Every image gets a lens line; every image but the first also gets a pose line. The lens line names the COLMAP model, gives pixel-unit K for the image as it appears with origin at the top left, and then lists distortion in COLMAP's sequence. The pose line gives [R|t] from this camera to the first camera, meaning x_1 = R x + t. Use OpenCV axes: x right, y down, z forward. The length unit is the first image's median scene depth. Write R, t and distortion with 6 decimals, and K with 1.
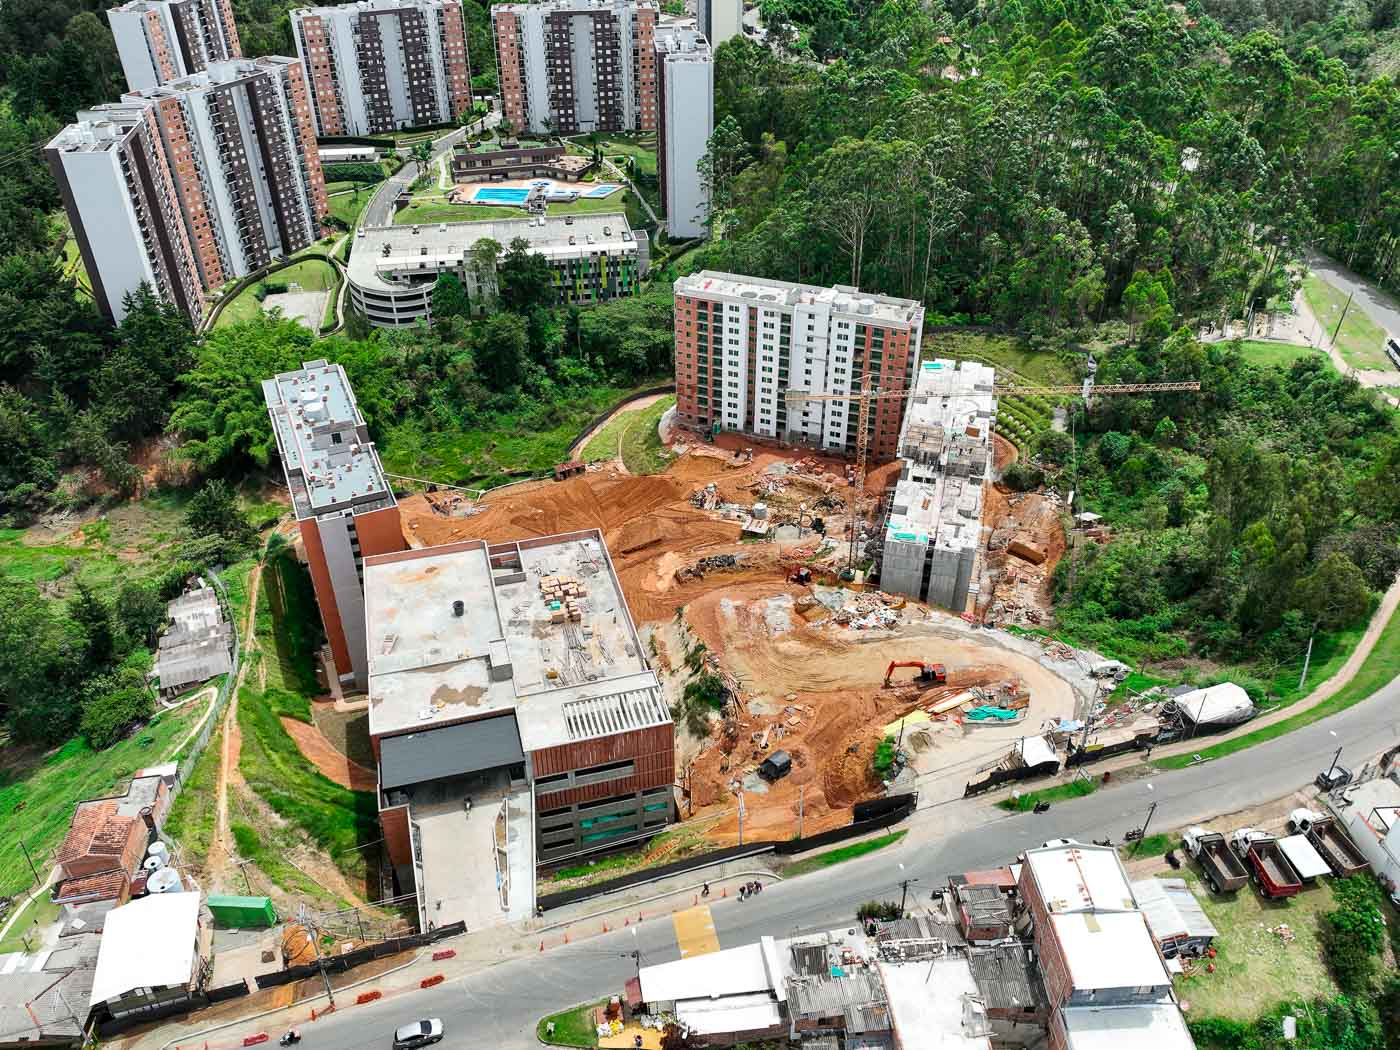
lens RADIAL K [[1105.6, 0, 705.0], [0, 1105.6, 527.6], [0, 0, 1]] dist [0.002884, -0.001214]
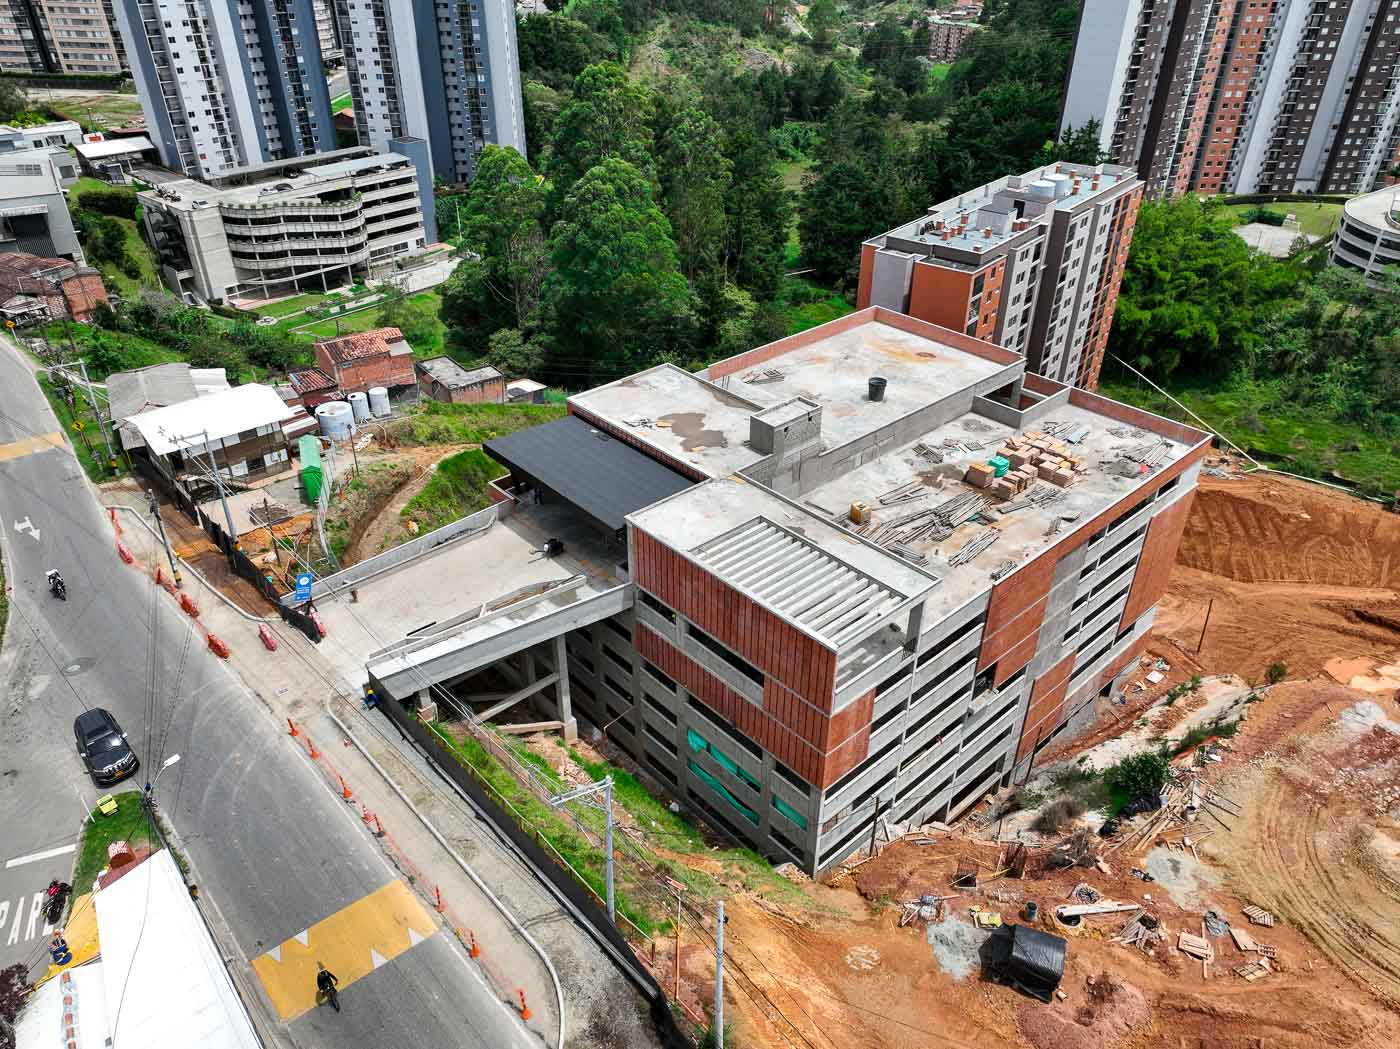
lens RADIAL K [[986.0, 0, 695.5], [0, 986.0, 525.3], [0, 0, 1]] dist [-0.002253, 0.015430]
pose [[0.442990, 0.479797, -0.757334, 0.118624], [-0.515376, 0.827498, 0.222788, 0.040777], [0.733585, 0.291619, 0.613849, 0.379895]]
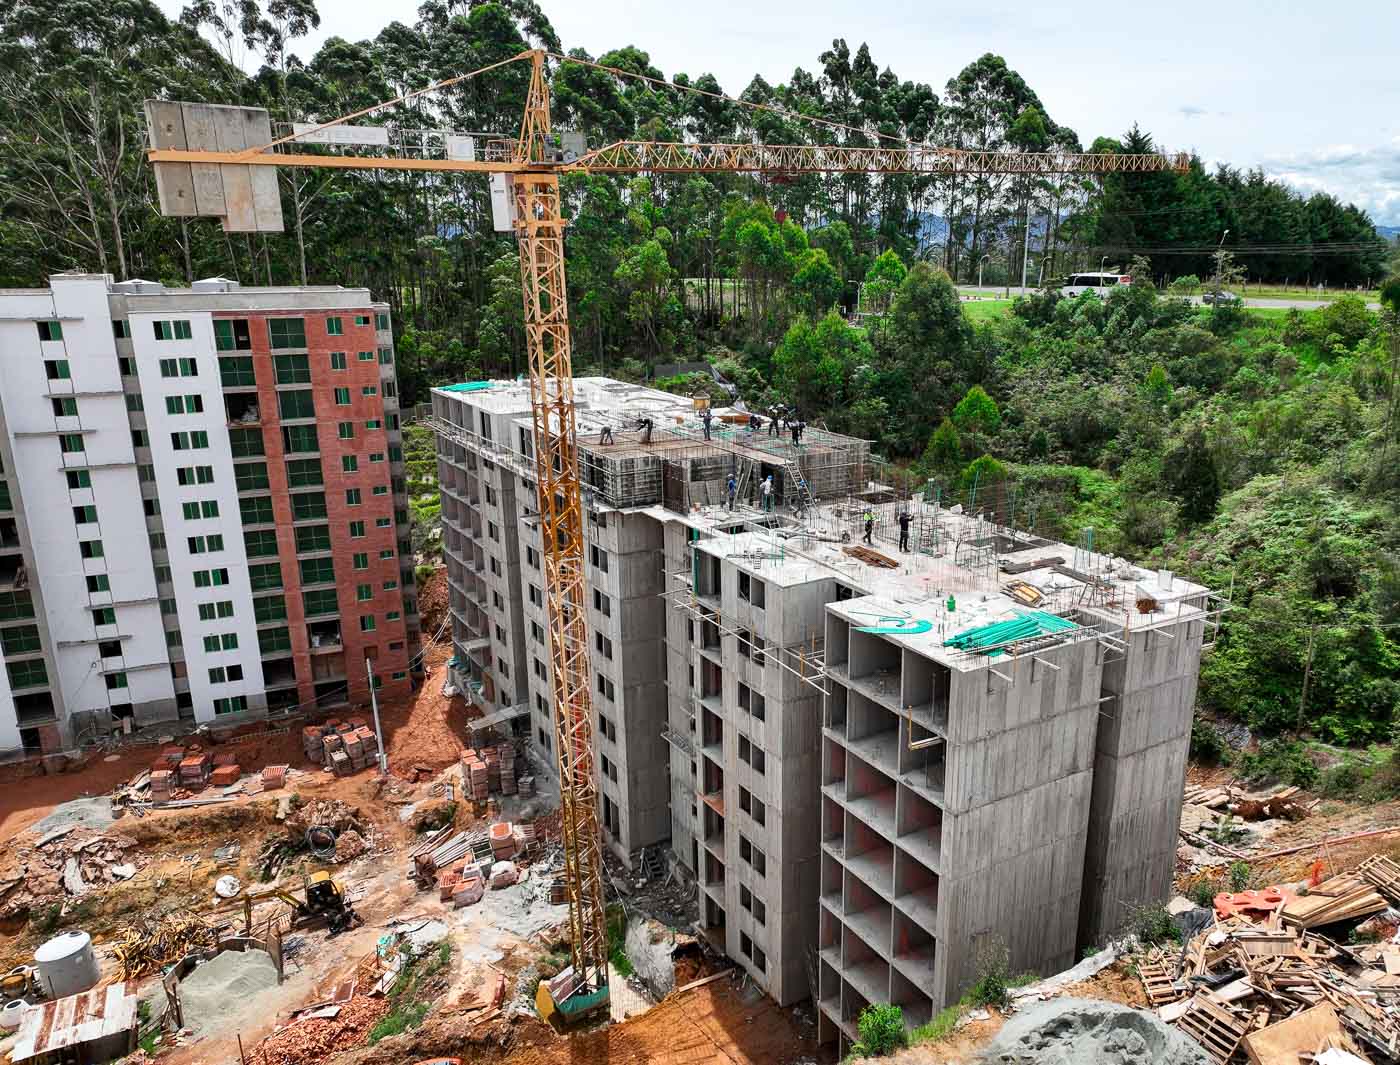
lens RADIAL K [[1078.4, 0, 788.3], [0, 1078.4, 573.6], [0, 0, 1]] dist [-0.030457, 0.029568]
pose [[0.677563, -0.208852, 0.705188, 0.005654], [0.414758, 0.900327, -0.131864, 0.005544], [-0.607359, 0.381828, 0.696651, 0.631670]]
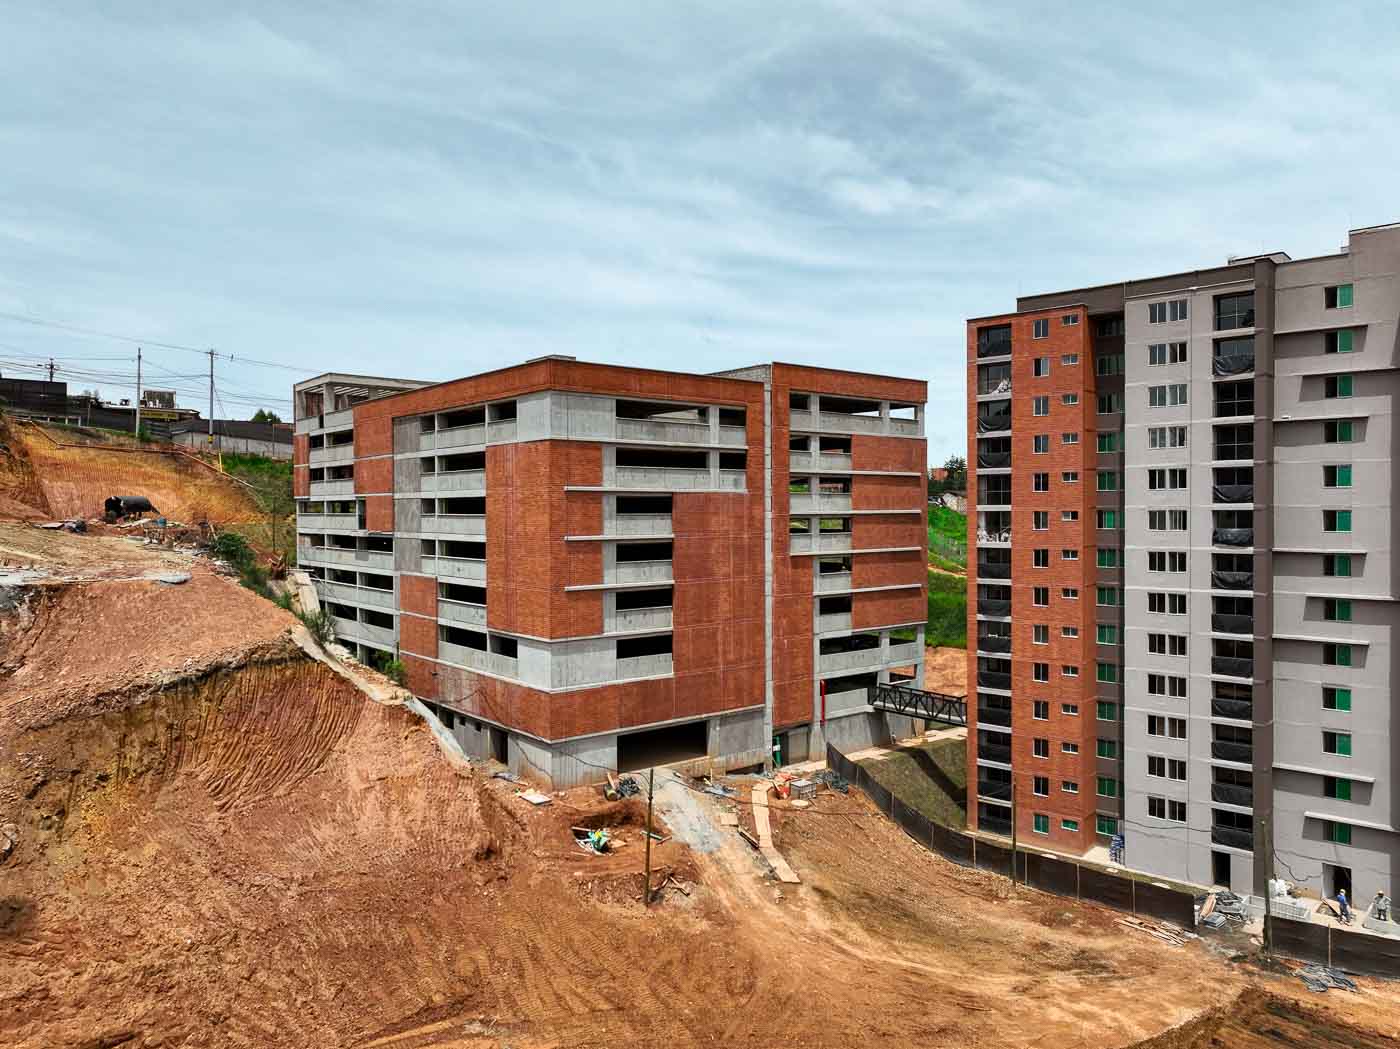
lens RADIAL K [[986.0, 0, 695.0], [0, 986.0, 522.6], [0, 0, 1]] dist [-0.002253, 0.015430]
pose [[-0.916631, 0.009055, -0.399632, -0.004975], [-0.225582, 0.813621, 0.535849, -0.100703], [0.330001, 0.581325, -0.743747, 0.904102]]
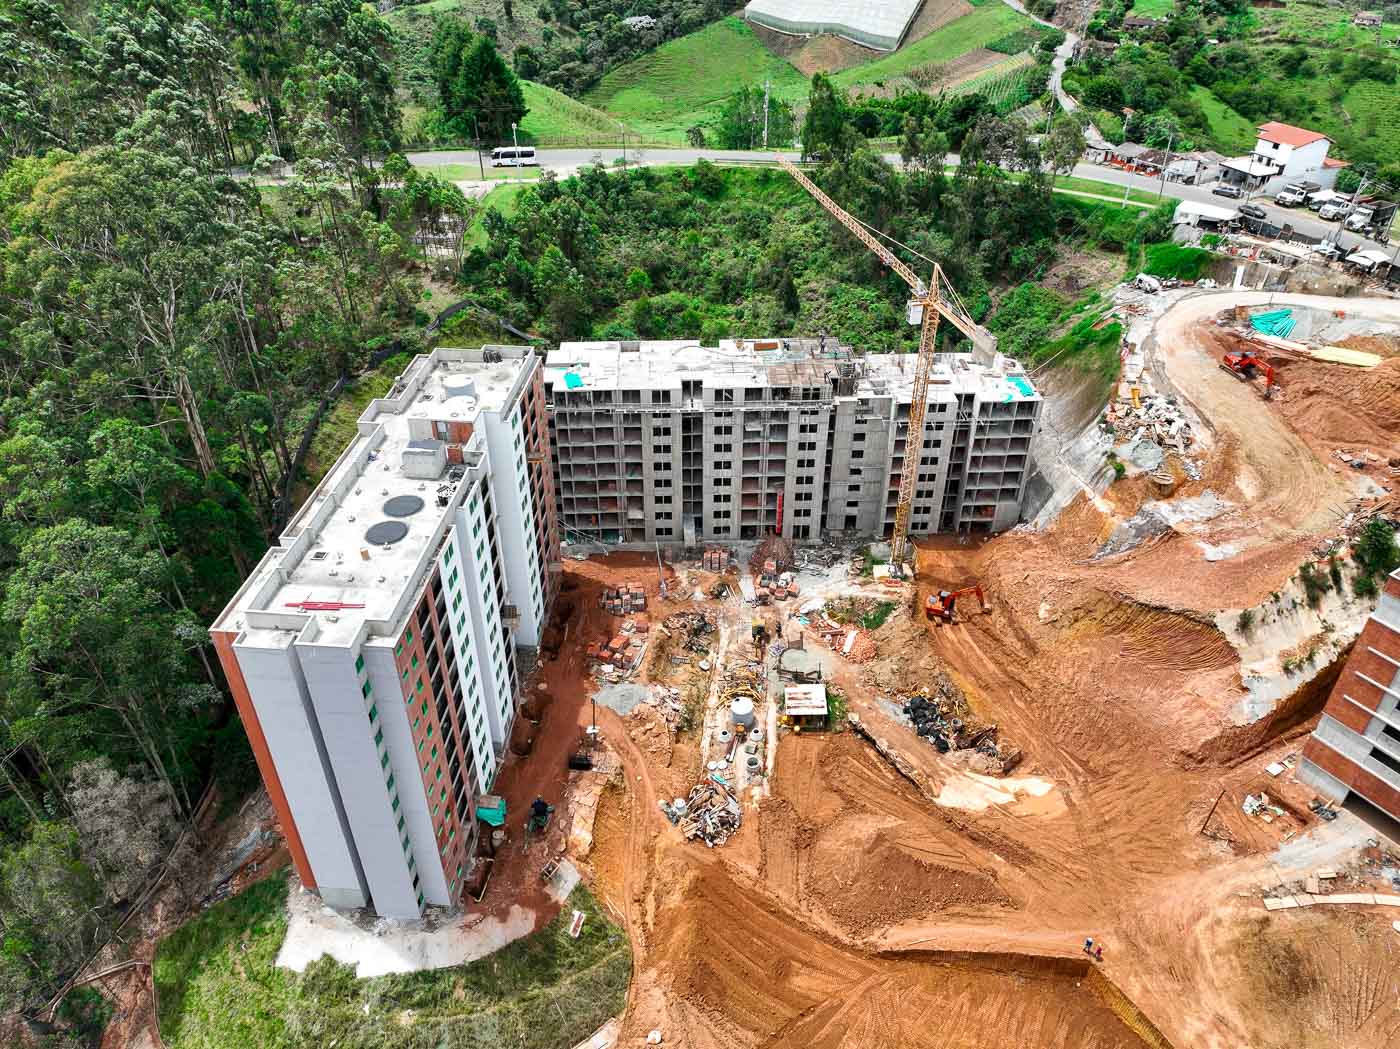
lens RADIAL K [[986.0, 0, 700.1], [0, 986.0, 520.7], [0, 0, 1]] dist [-0.002253, 0.015430]
pose [[-0.281967, -0.536387, 0.795477, -0.264285], [0.548712, 0.589979, 0.592318, -0.349025], [-0.787026, 0.603502, 0.127968, 0.831321]]
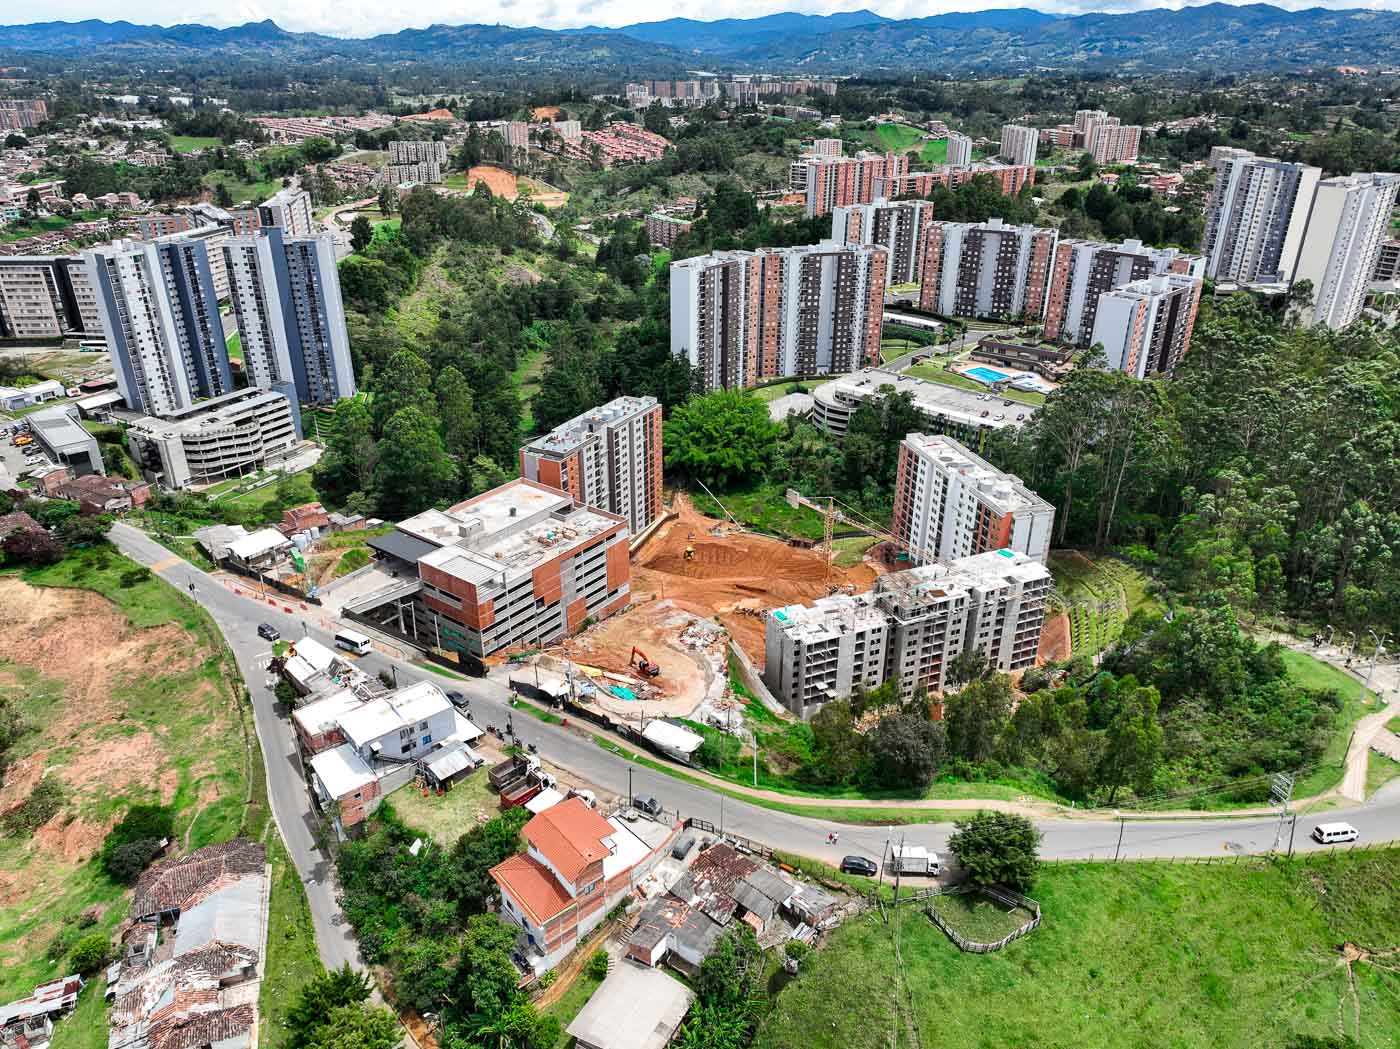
lens RADIAL K [[986.0, 0, 702.3], [0, 986.0, 520.9], [0, 0, 1]] dist [-0.002253, 0.015430]
pose [[0.614092, 0.343012, -0.710798, 0.645498], [-0.456613, 0.888995, 0.034516, -0.062289], [0.643736, 0.303364, 0.702549, 0.082764]]
